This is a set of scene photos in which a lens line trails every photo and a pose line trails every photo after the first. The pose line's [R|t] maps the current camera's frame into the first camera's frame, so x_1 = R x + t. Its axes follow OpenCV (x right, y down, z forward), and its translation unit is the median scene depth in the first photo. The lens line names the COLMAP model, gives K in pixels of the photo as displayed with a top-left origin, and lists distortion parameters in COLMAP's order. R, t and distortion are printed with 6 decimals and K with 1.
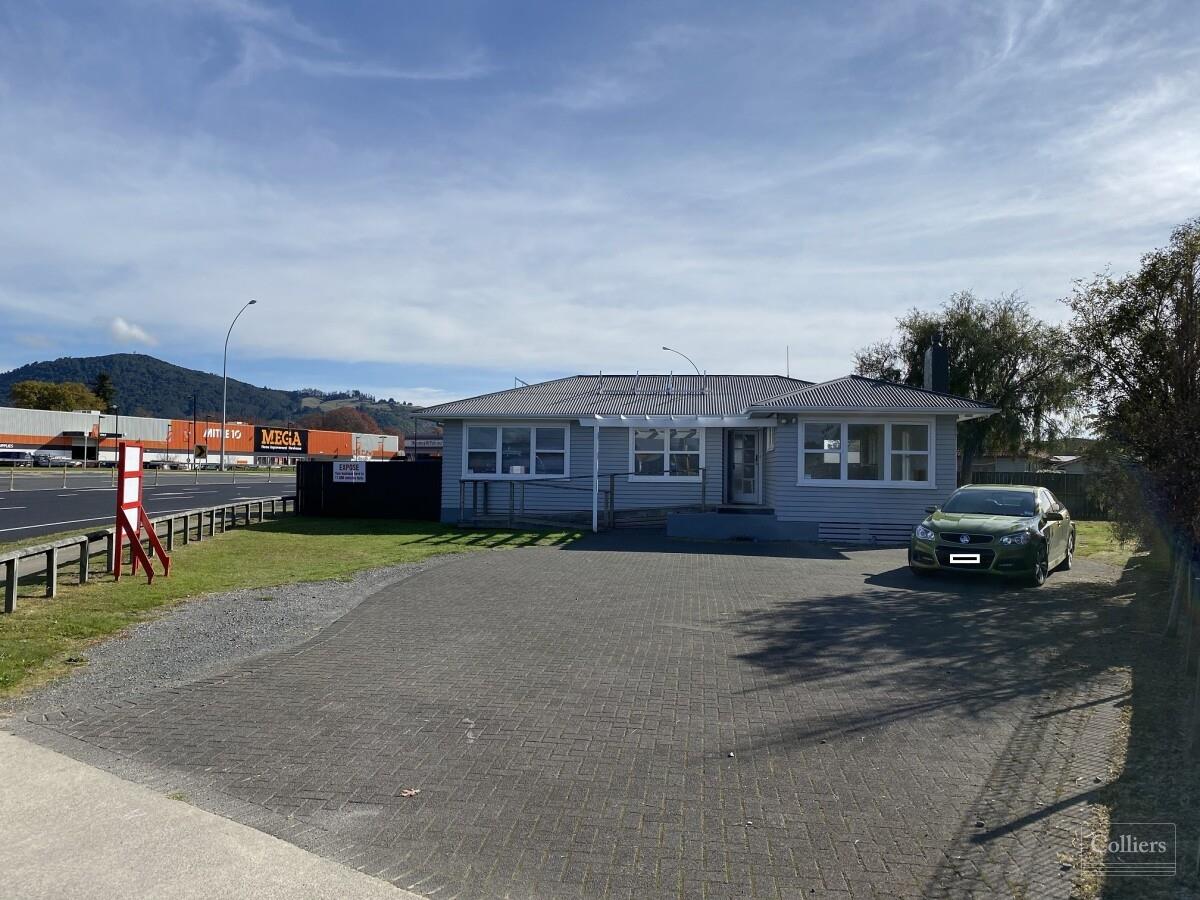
lens RADIAL K [[891.9, 0, 600.0], [0, 891.9, 450.0], [0, 0, 1]] dist [0.044942, -0.001420]
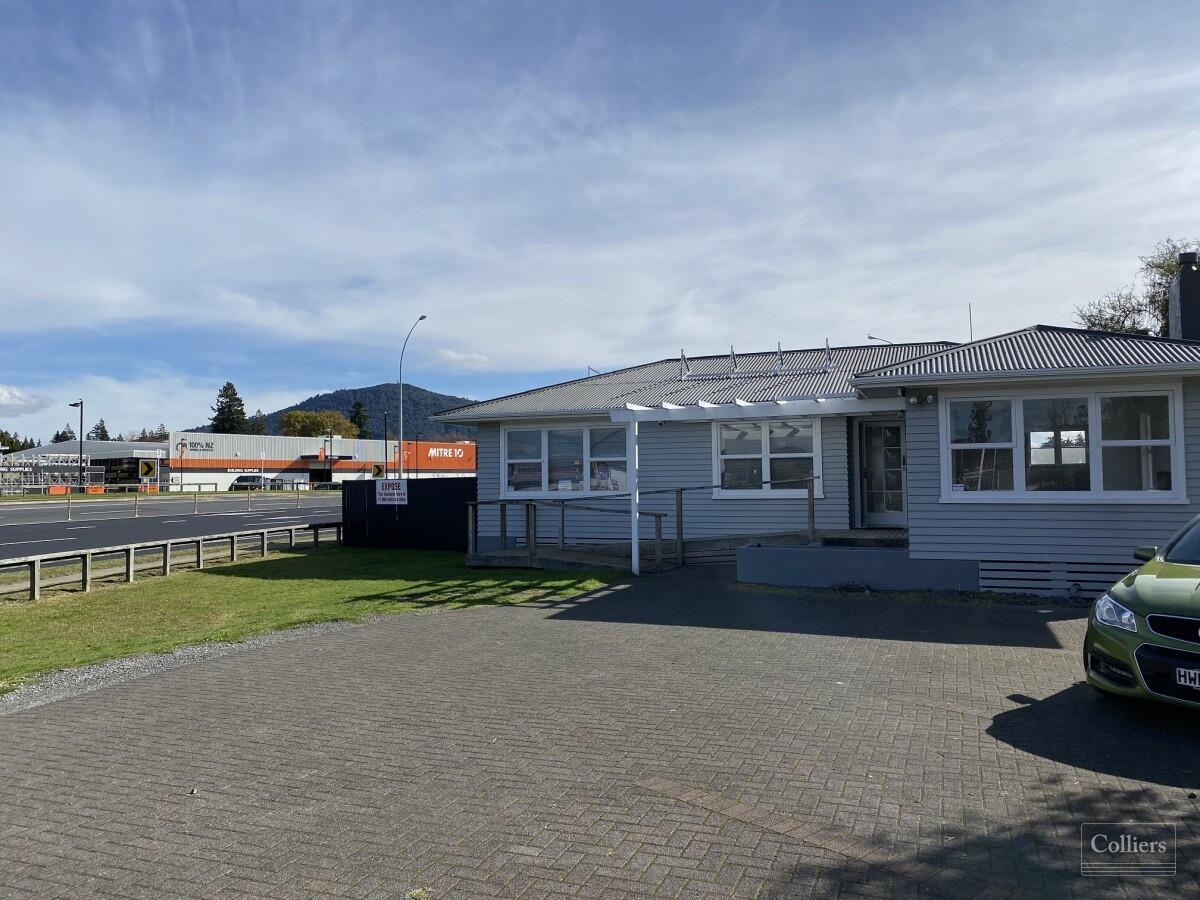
lens RADIAL K [[904.5, 0, 601.9], [0, 904.5, 424.6], [0, 0, 1]] dist [0.033238, -0.004264]
pose [[0.967470, -0.039793, -0.249839, 0.127469], [0.029657, 0.998582, -0.044204, 0.005724], [0.251243, 0.035357, 0.967278, 0.268565]]
